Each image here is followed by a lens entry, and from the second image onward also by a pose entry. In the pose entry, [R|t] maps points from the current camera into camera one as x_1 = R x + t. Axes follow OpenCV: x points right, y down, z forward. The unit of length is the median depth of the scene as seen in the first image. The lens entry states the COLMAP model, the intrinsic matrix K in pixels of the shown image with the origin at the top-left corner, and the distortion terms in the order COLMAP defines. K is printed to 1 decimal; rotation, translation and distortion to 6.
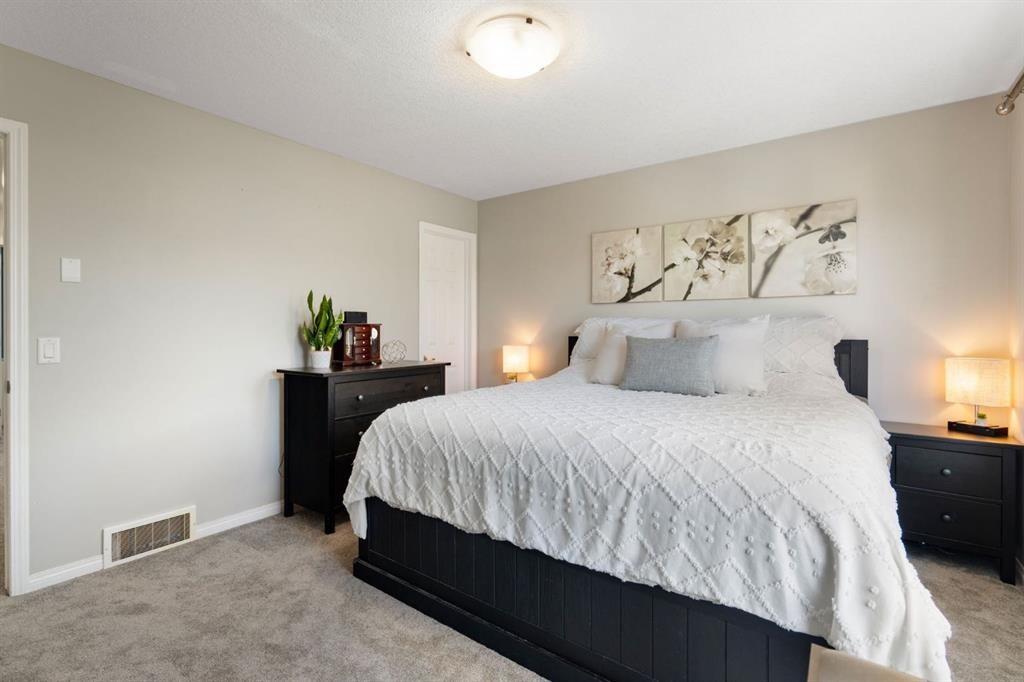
lens RADIAL K [[462.7, 0, 515.4], [0, 462.7, 332.8], [0, 0, 1]] dist [-0.001812, 0.001841]
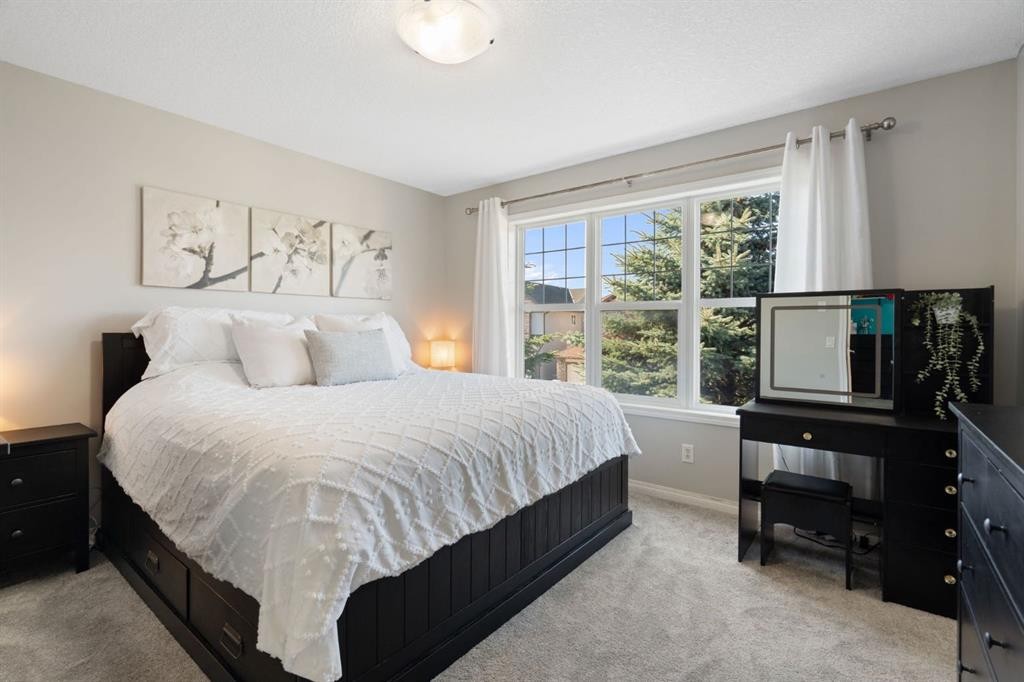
lens RADIAL K [[462.7, 0, 500.1], [0, 462.7, 329.5], [0, 0, 1]] dist [-0.001812, 0.001841]
pose [[0.064577, -0.003577, 0.997906, -0.633308], [0.006037, 0.999977, 0.003194, 0.005030], [-0.997894, 0.005818, 0.064597, 0.537650]]
